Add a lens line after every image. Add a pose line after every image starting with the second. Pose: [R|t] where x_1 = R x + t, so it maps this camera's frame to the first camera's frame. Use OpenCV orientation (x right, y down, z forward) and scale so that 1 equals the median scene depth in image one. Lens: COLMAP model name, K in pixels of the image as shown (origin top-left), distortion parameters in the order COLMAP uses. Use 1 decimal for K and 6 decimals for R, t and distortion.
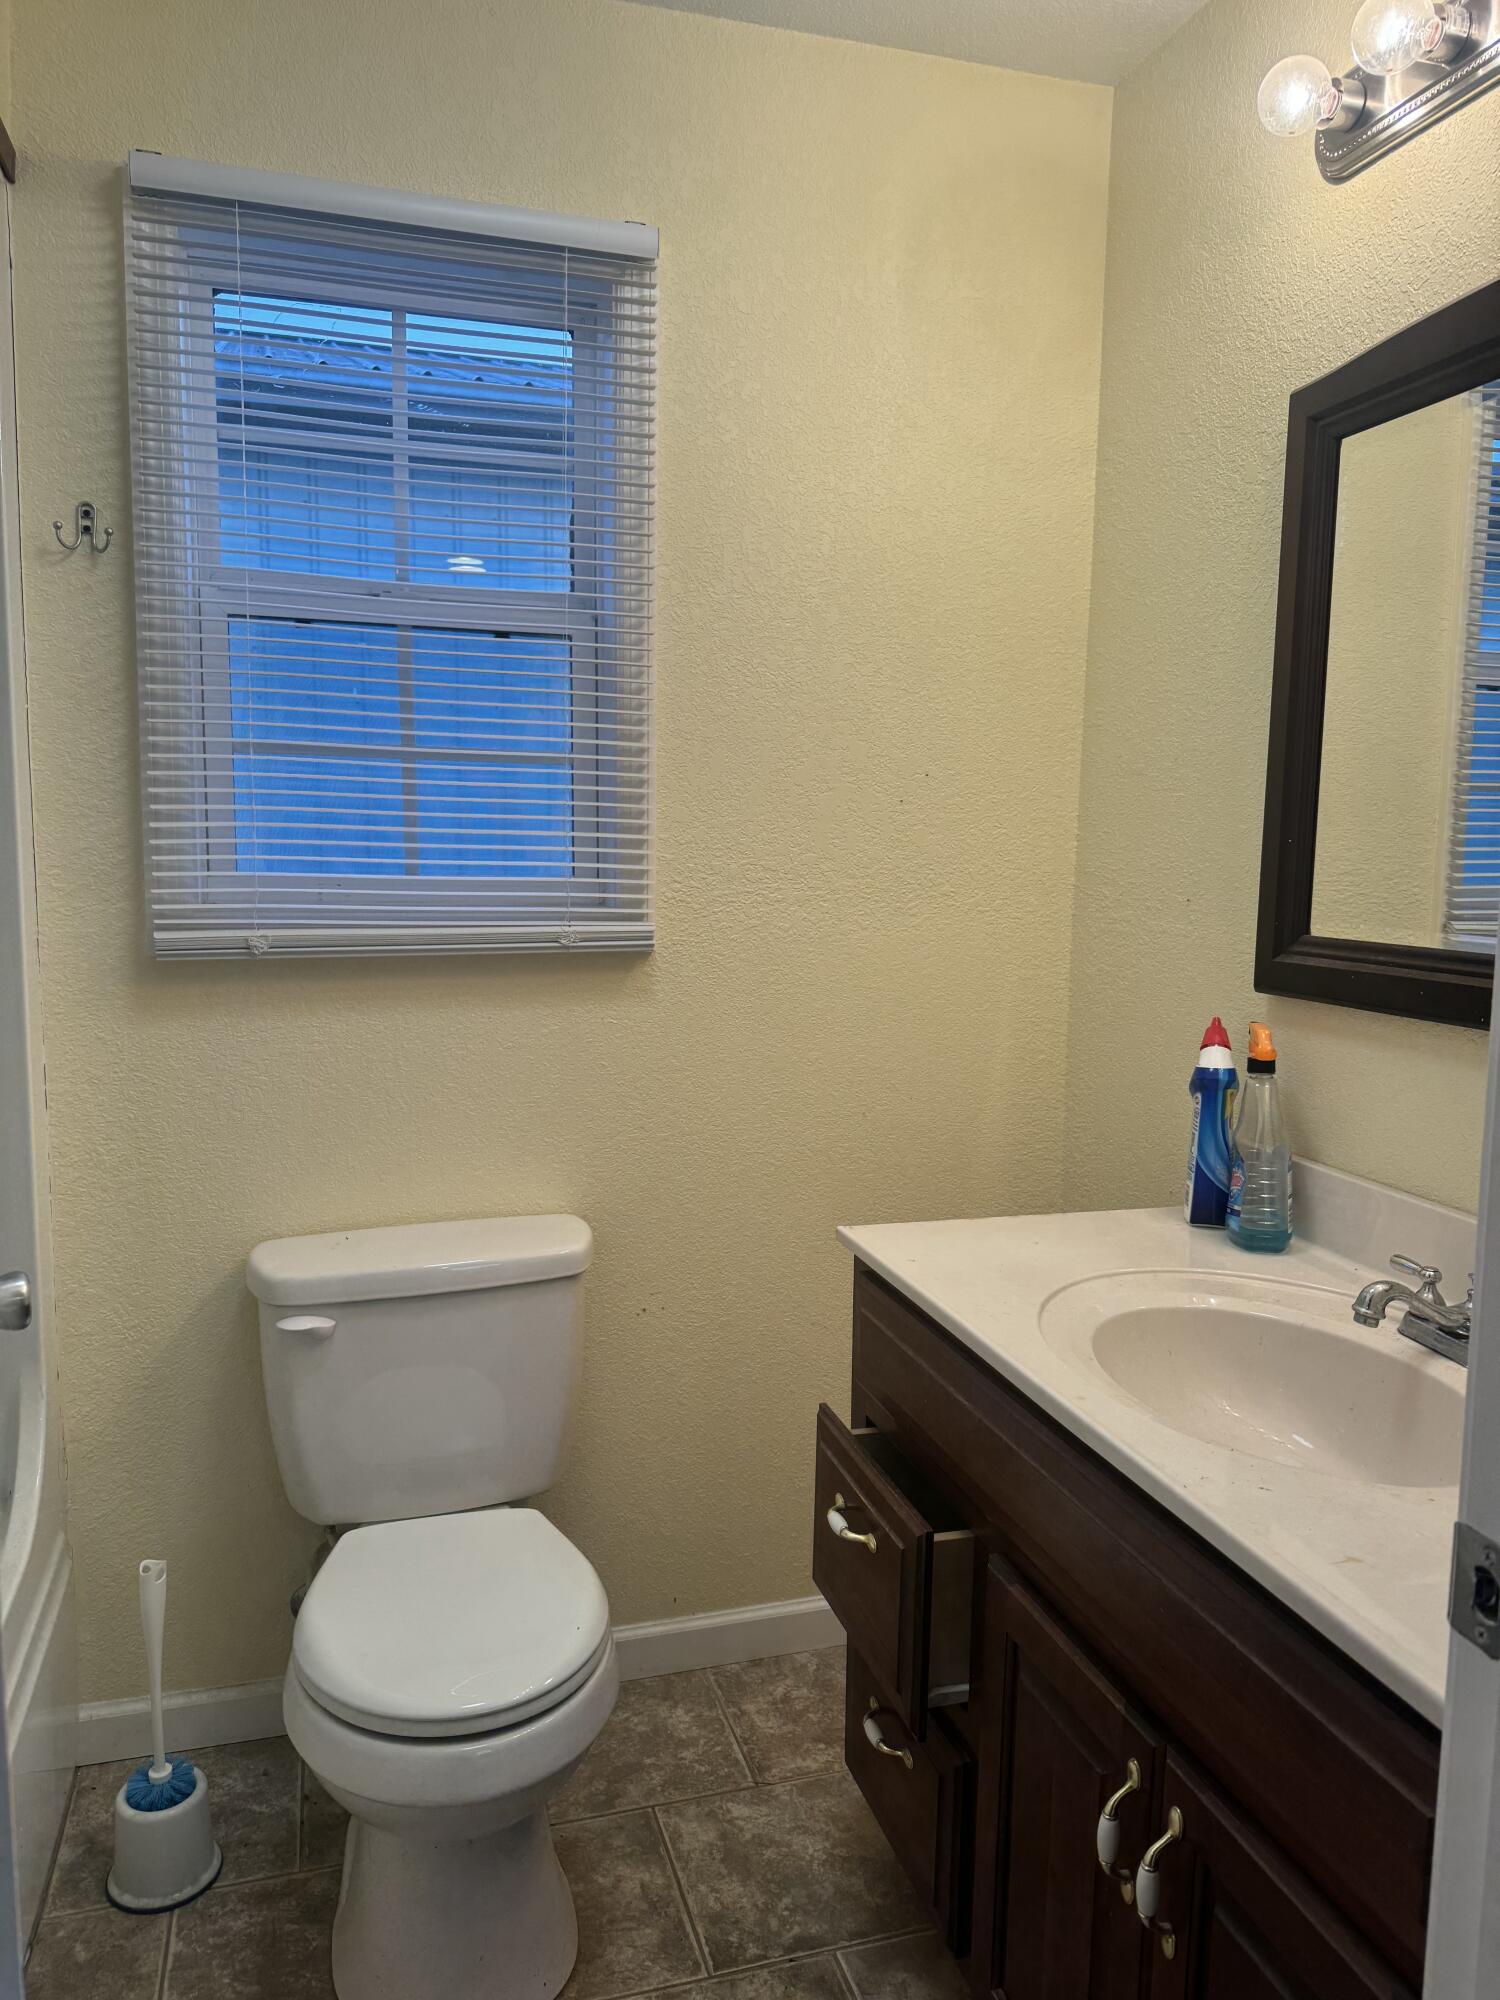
lens RADIAL K [[1409.8, 0, 752.1], [0, 1409.8, 1003.9], [0, 0, 1]] dist [0.033623, -0.030822]
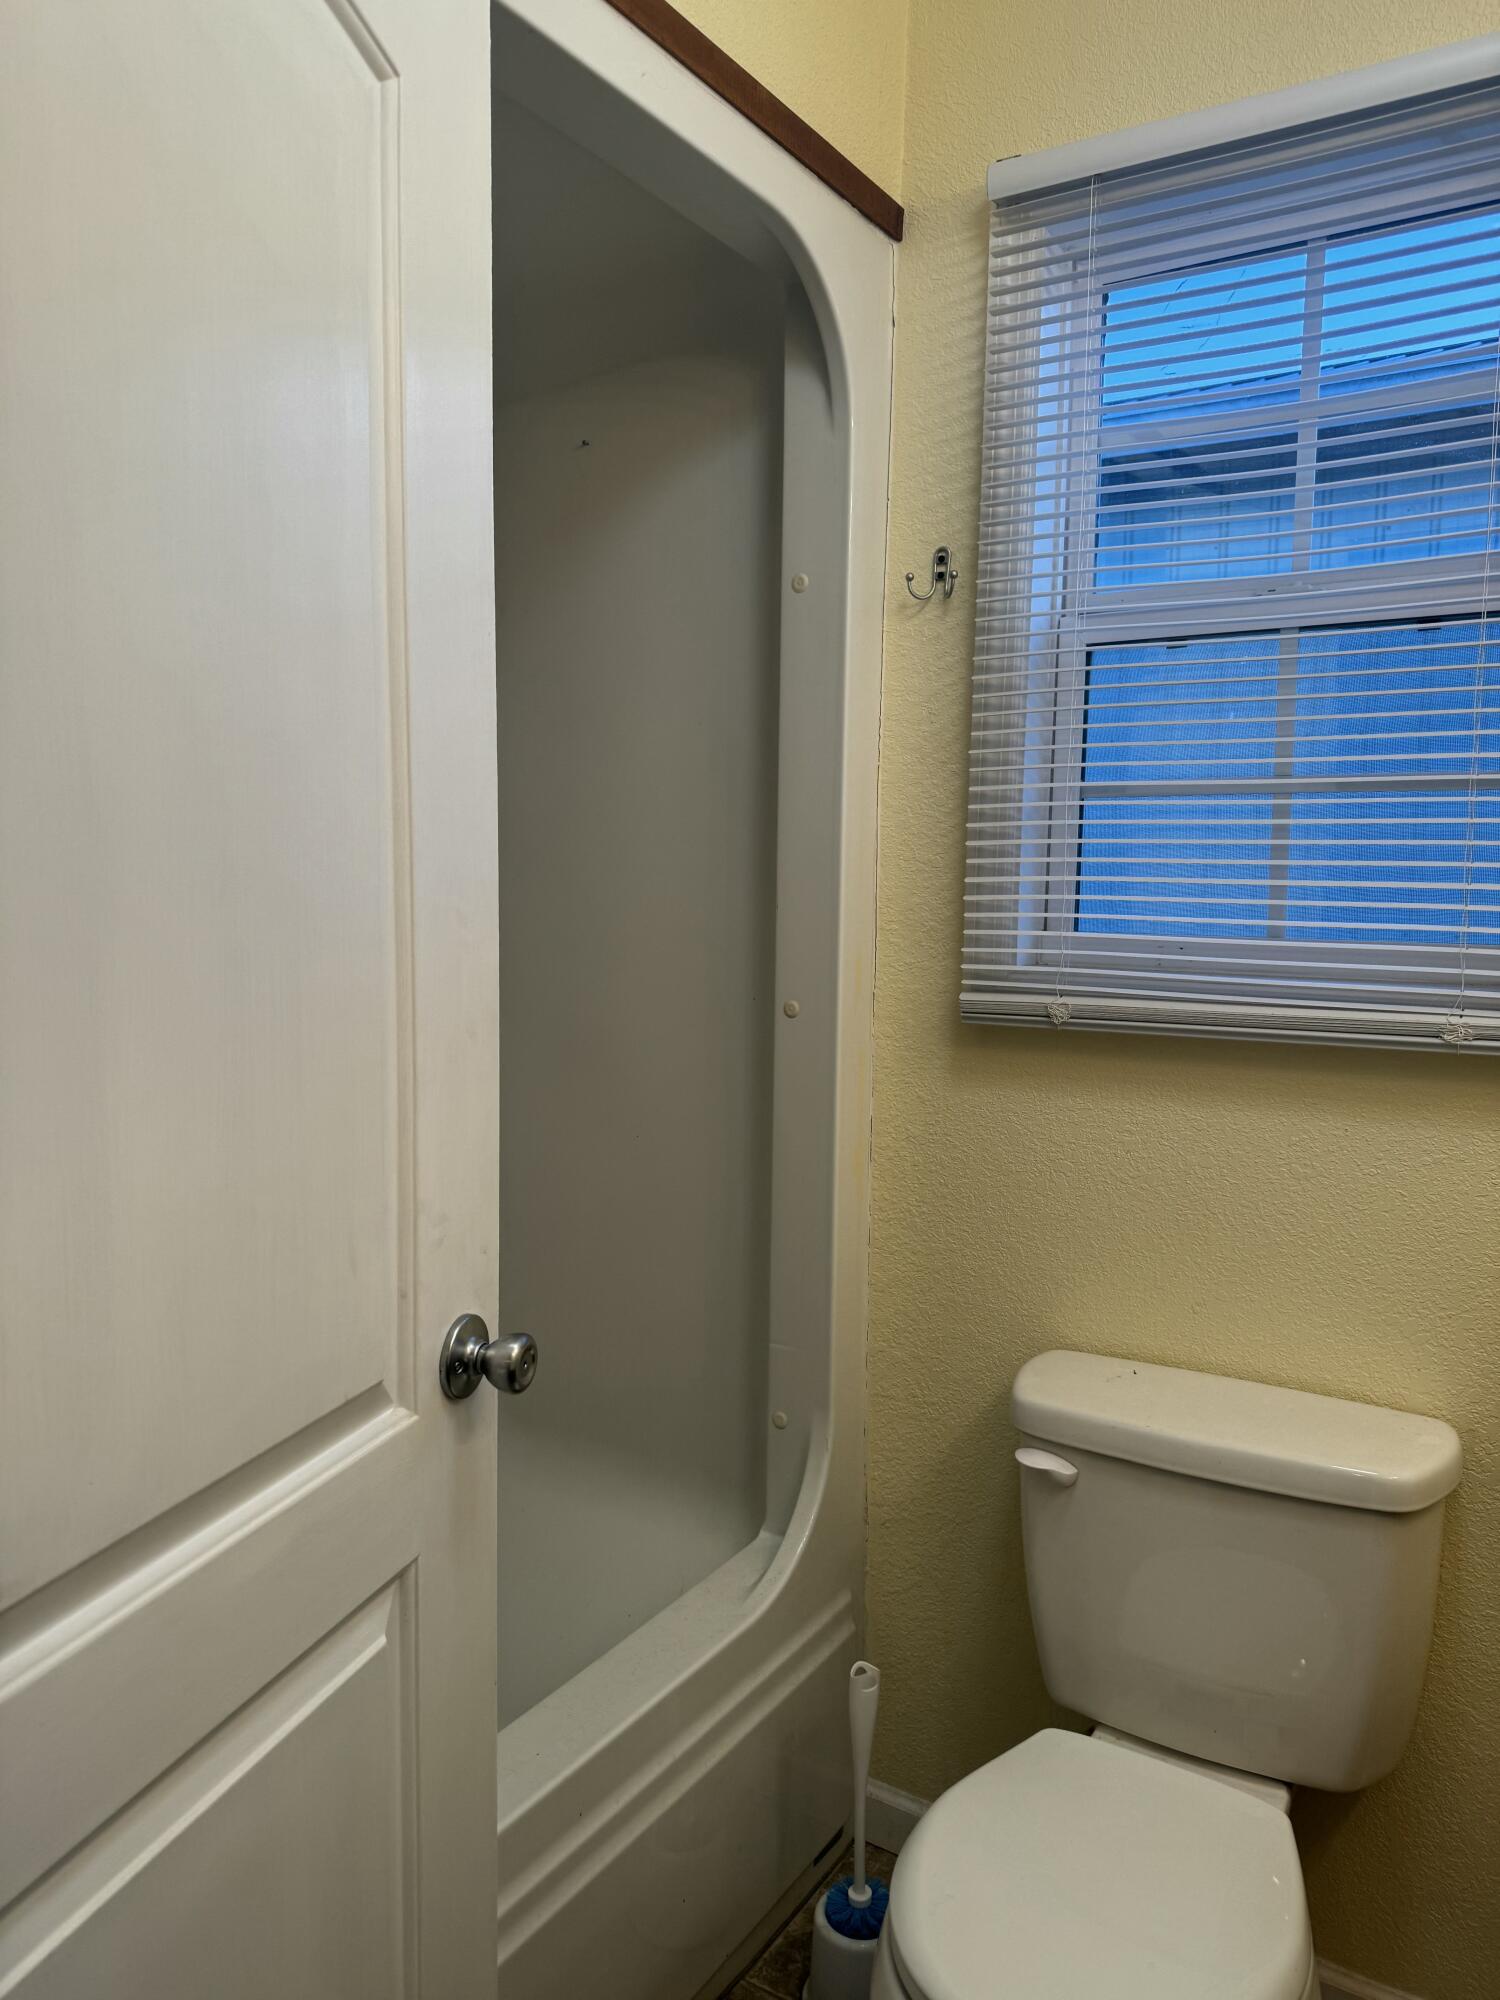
lens RADIAL K [[1409.8, 0, 748.6], [0, 1409.8, 1001.8], [0, 0, 1]] dist [0.033623, -0.030822]
pose [[0.643723, 0.061392, -0.762792, 0.200630], [-0.089482, 0.995978, 0.004645, -0.037070], [0.760009, 0.065266, 0.646627, 0.293436]]
